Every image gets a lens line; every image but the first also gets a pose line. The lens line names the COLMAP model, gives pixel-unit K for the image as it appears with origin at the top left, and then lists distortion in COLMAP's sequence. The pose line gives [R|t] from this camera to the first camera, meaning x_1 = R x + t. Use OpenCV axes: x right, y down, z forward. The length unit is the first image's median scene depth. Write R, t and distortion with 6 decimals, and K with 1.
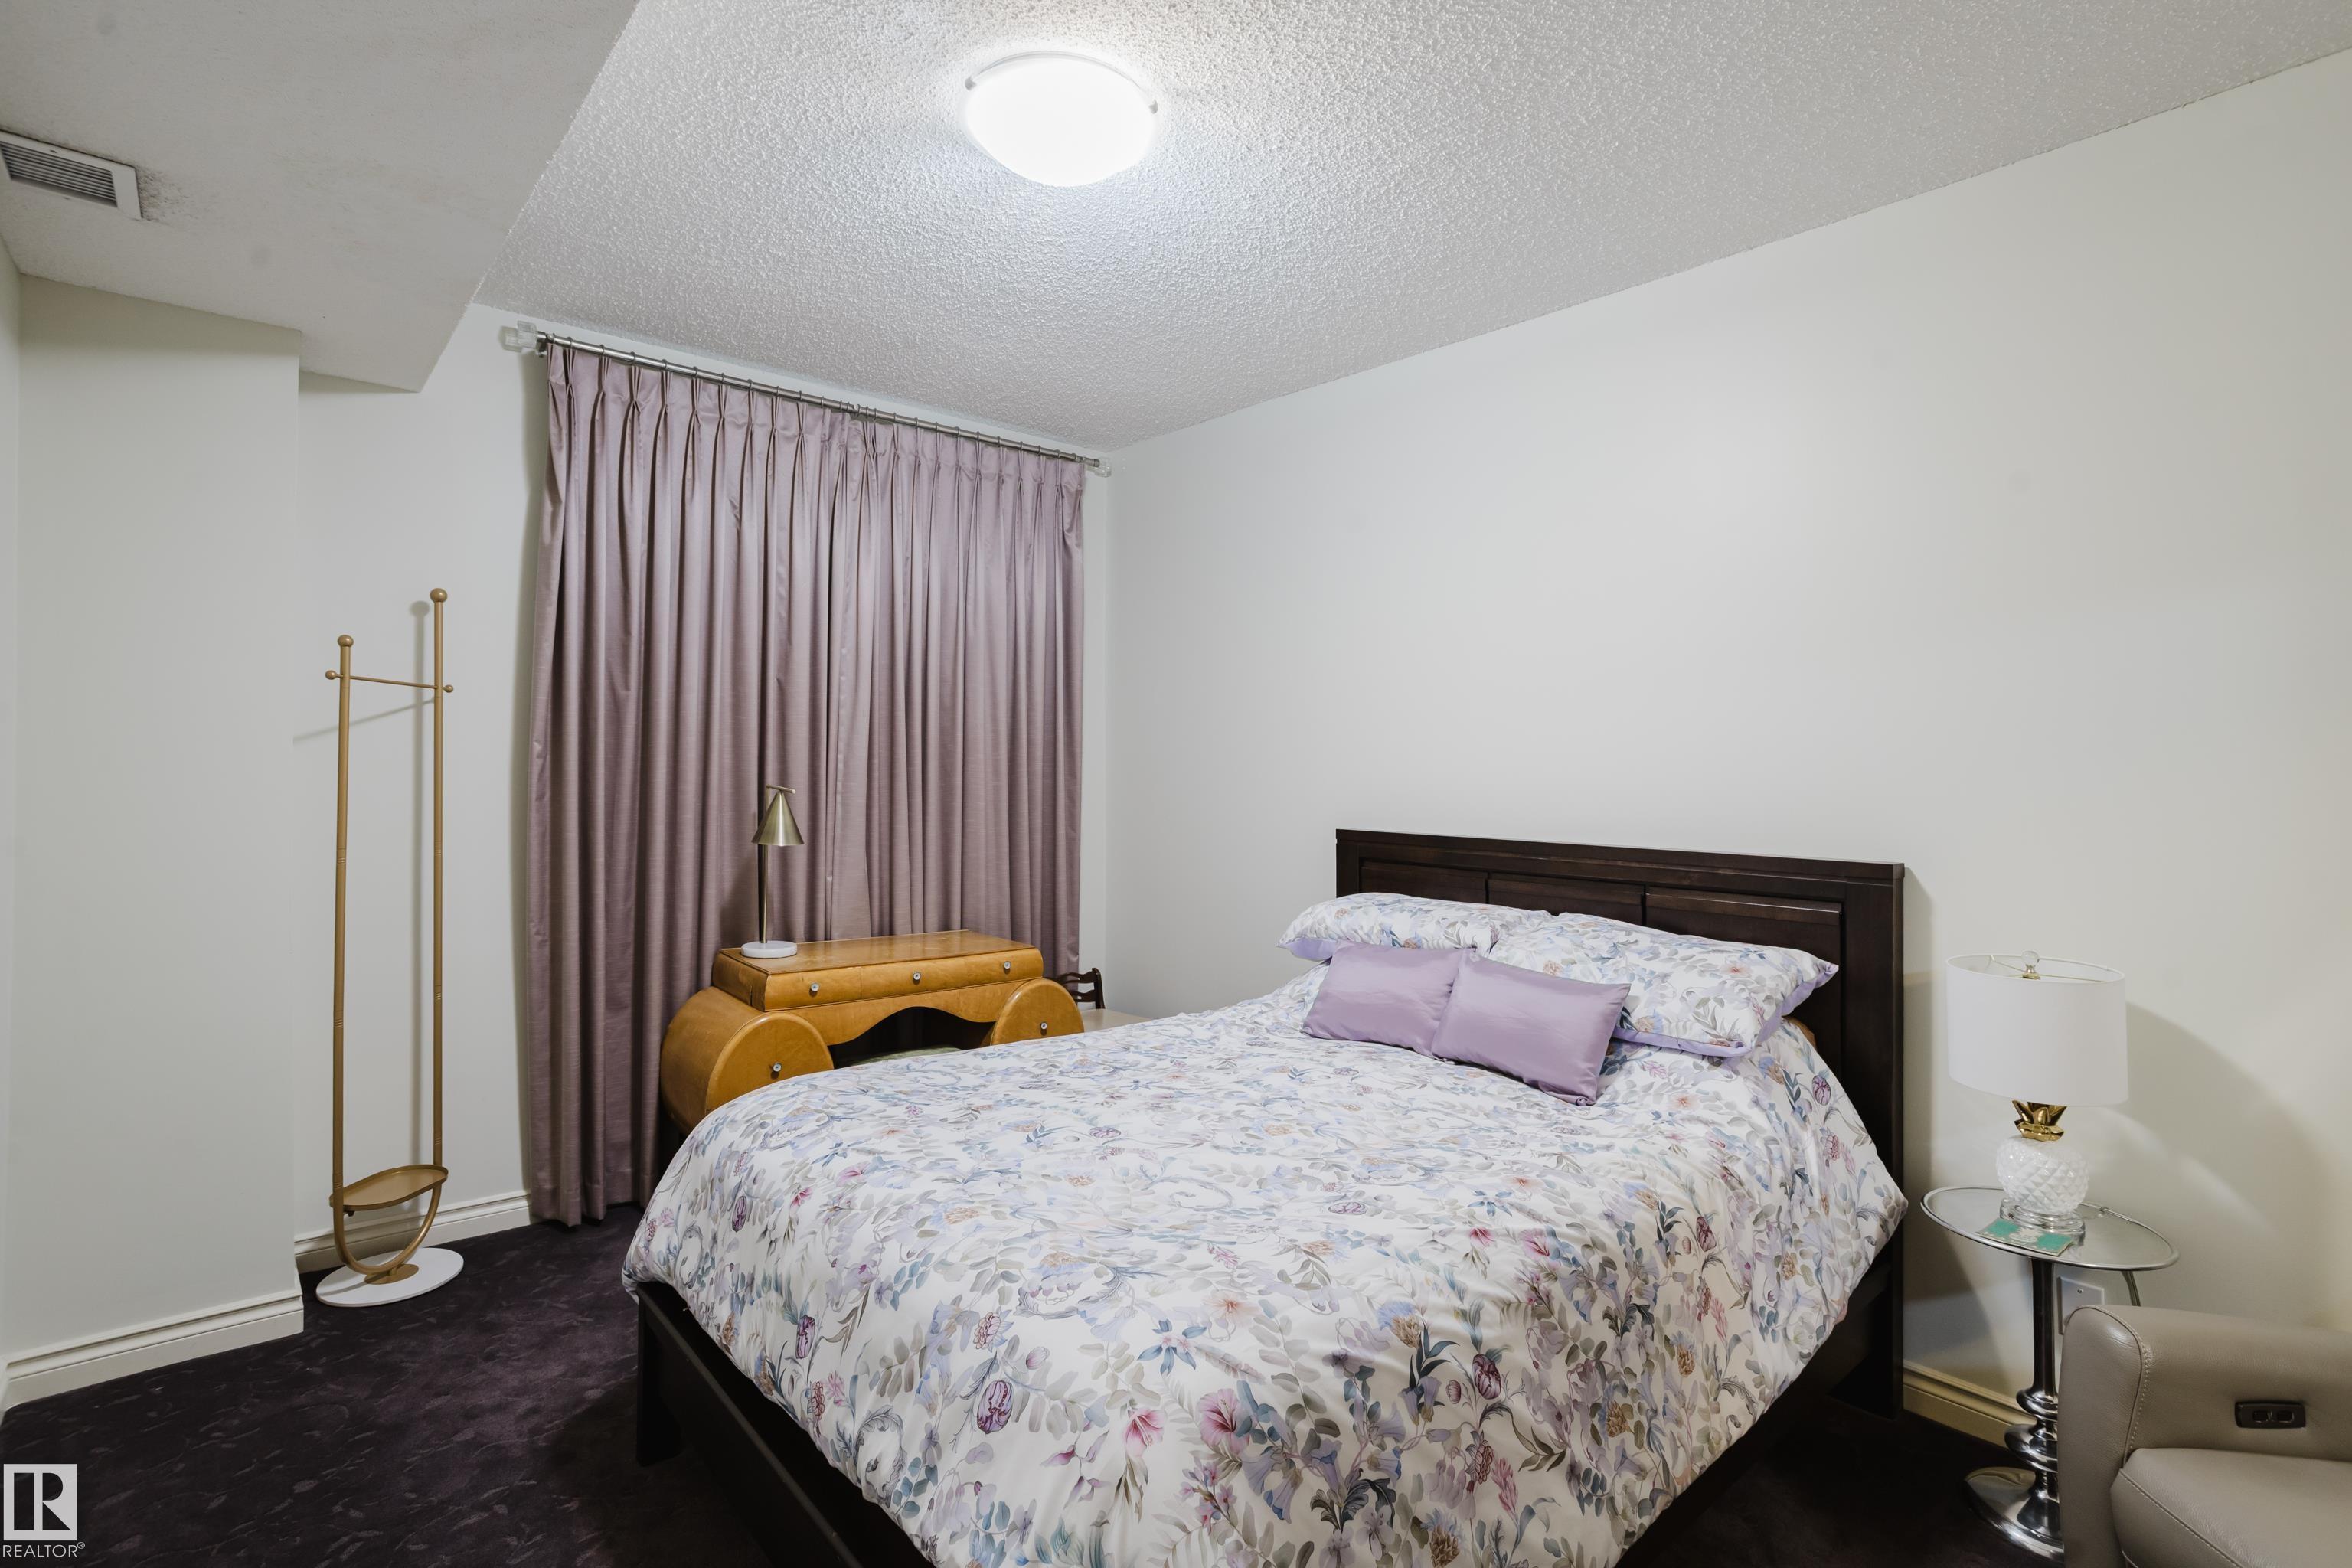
lens RADIAL K [[1096.6, 0, 1176.0], [0, 1096.6, 784.0], [0, 0, 1]] dist [0.000091, 0.000215]
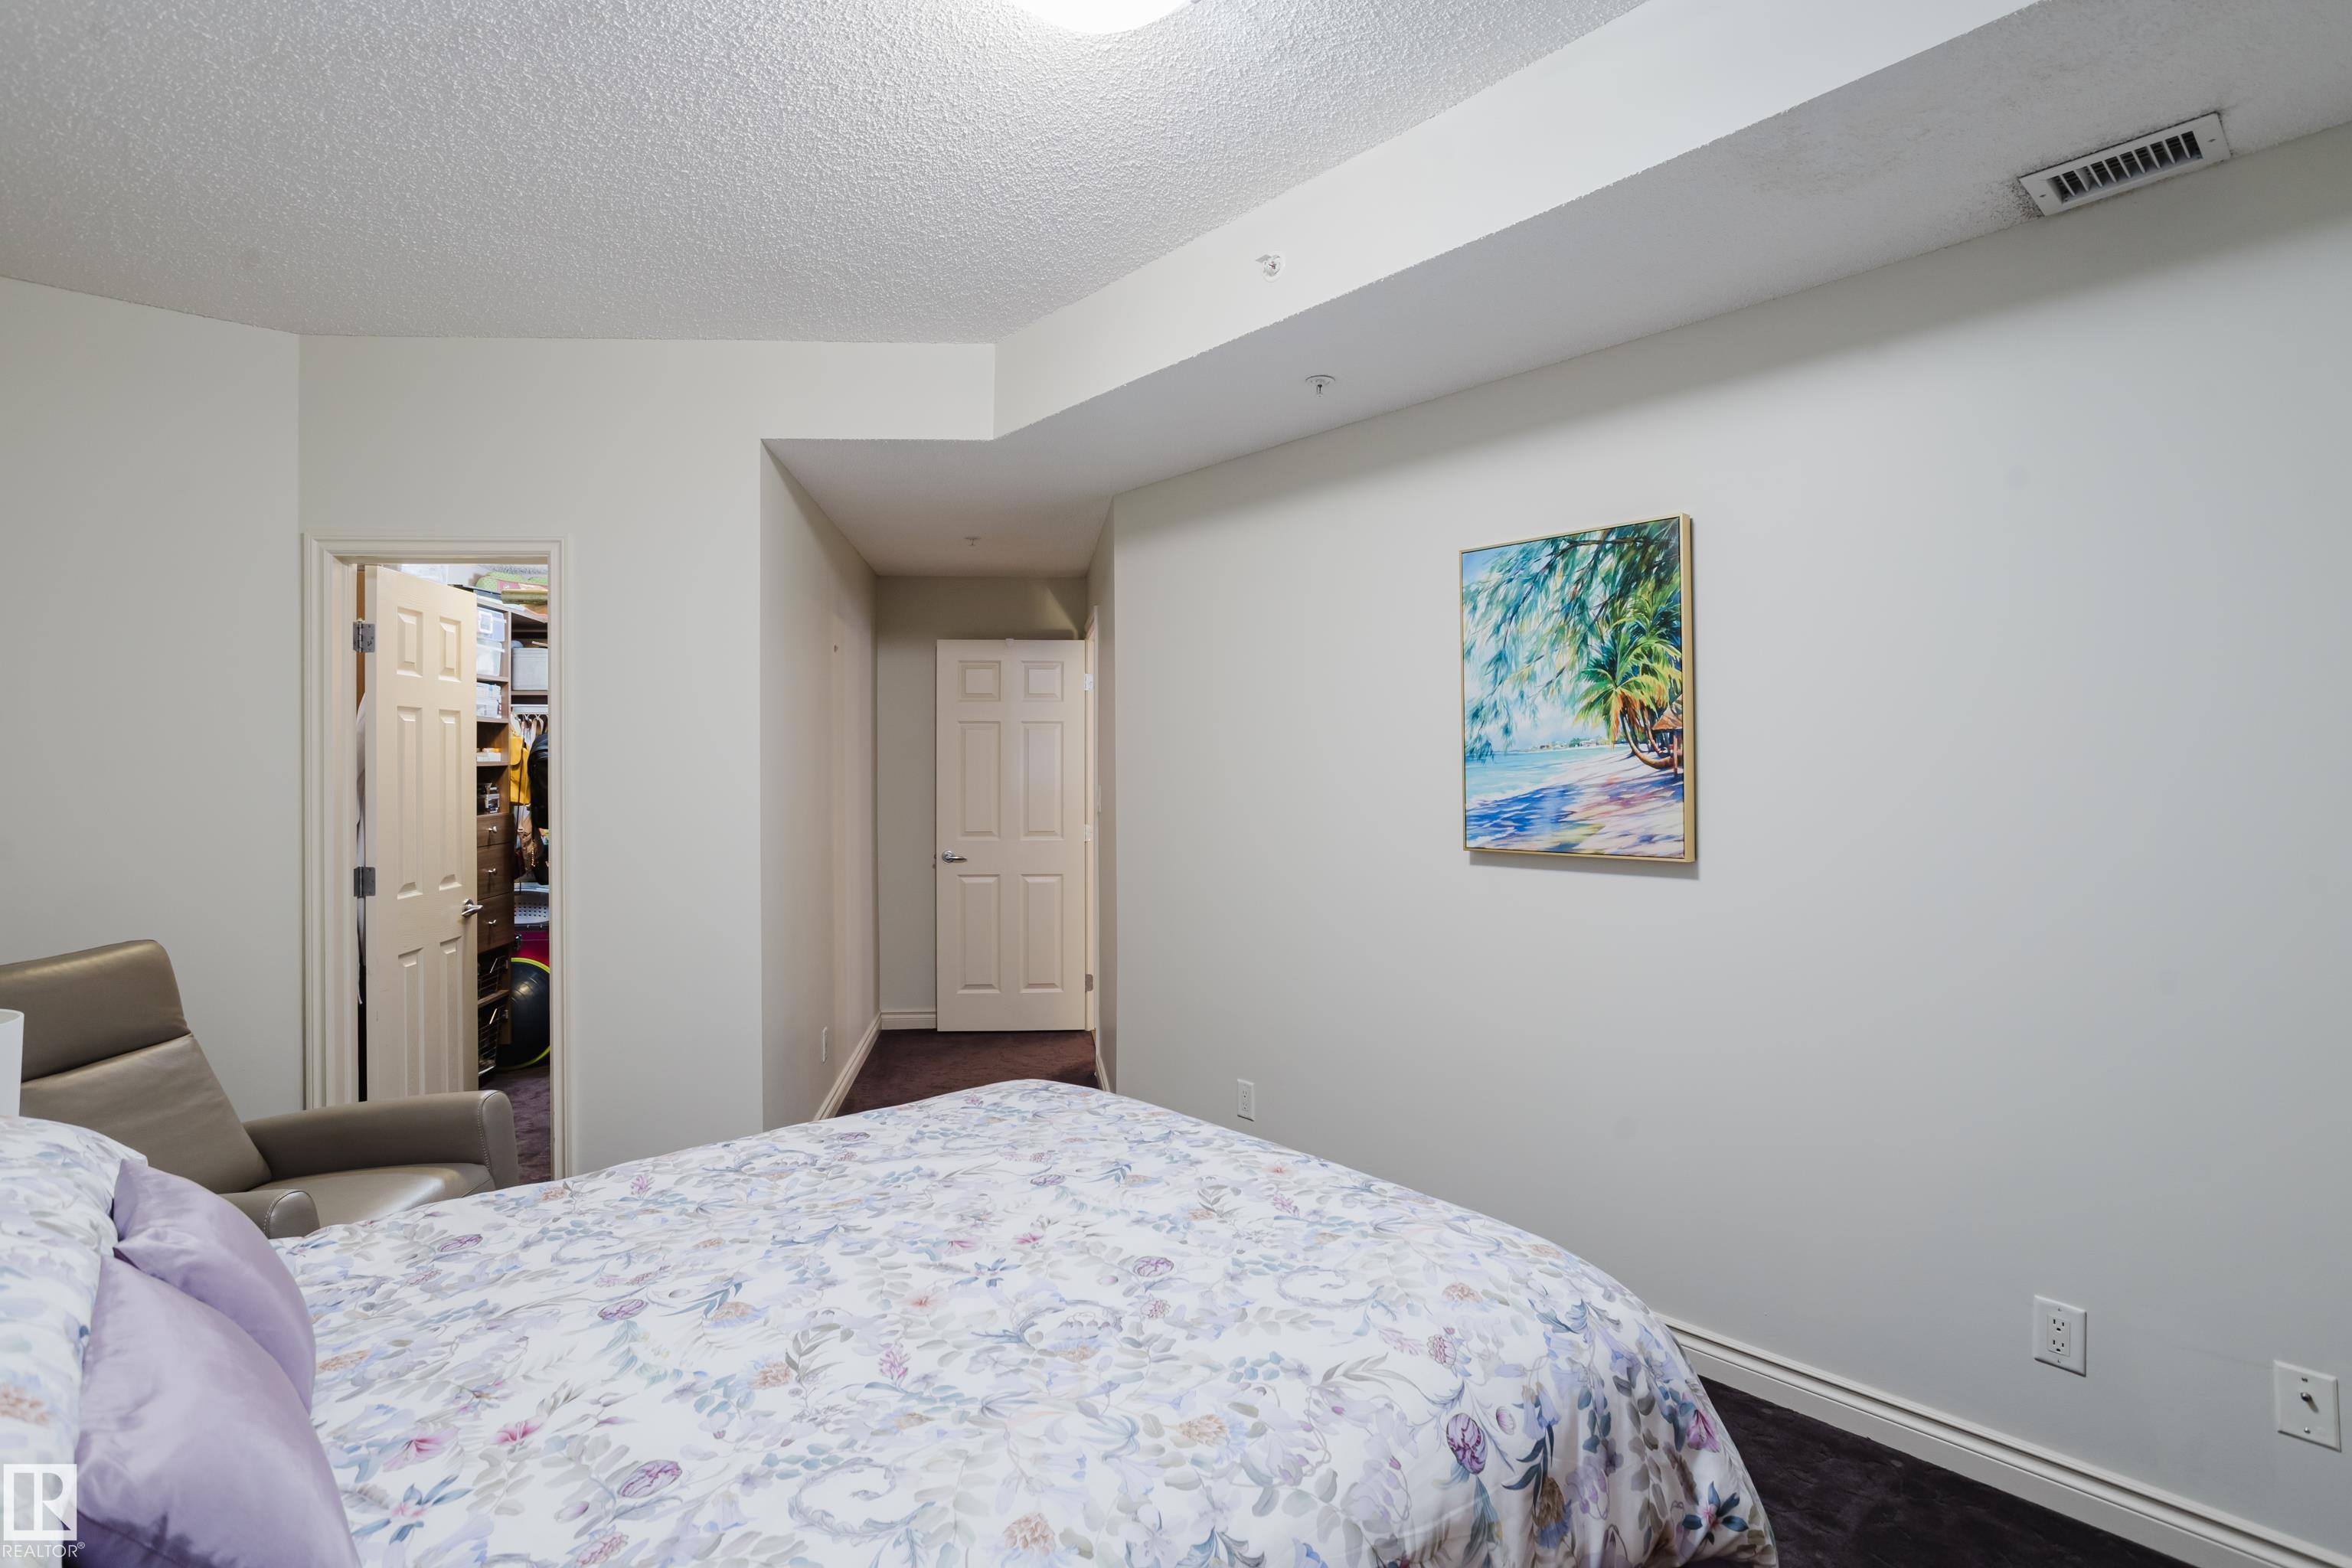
lens RADIAL K [[1096.6, 0, 1176.0], [0, 1096.6, 784.0], [0, 0, 1]] dist [0.000091, 0.000215]
pose [[-0.999411, -0.012880, -0.031795, -0.135827], [-0.013188, 0.999868, 0.009498, -0.020257], [0.031669, 0.009912, -0.999449, 1.895954]]
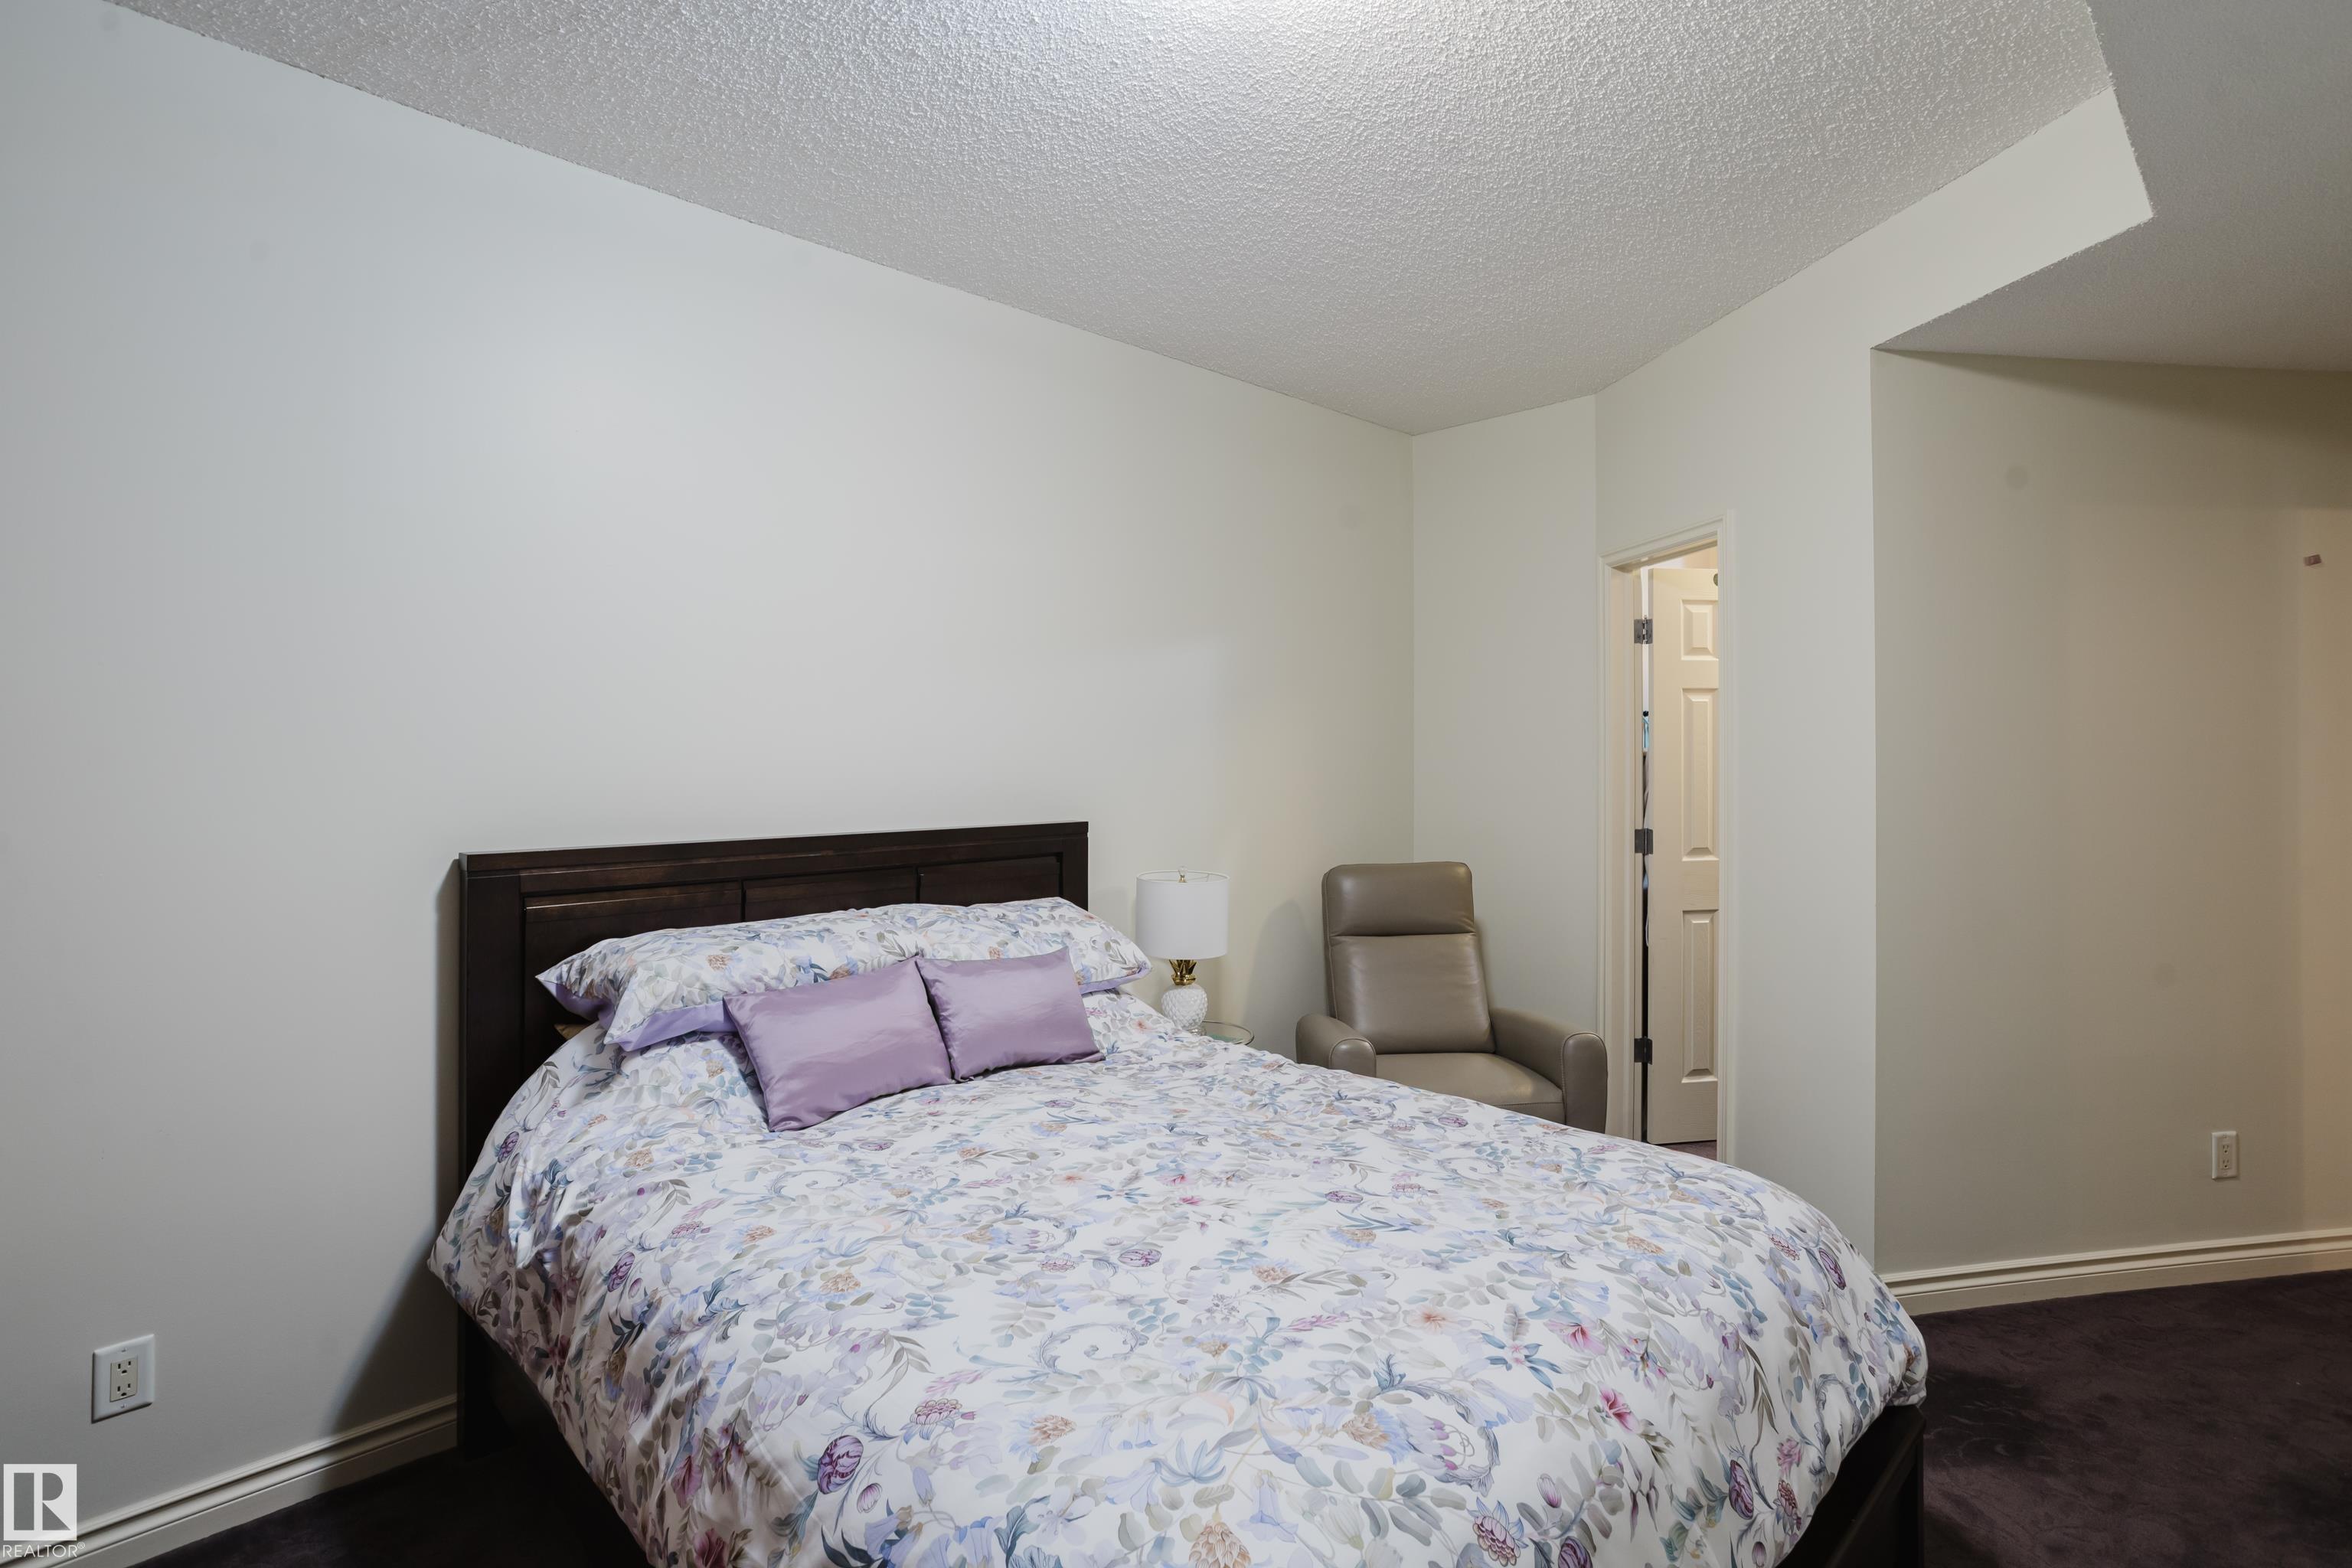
lens RADIAL K [[1149.6, 0, 1159.0], [0, 1149.6, 759.1], [0, 0, 1]] dist [-0.001563, -0.000369]
pose [[-0.059054, -0.012585, 0.998175, -0.907665], [0.014625, 0.999802, 0.013470, -0.024395], [-0.998148, 0.015394, -0.058858, 1.175691]]
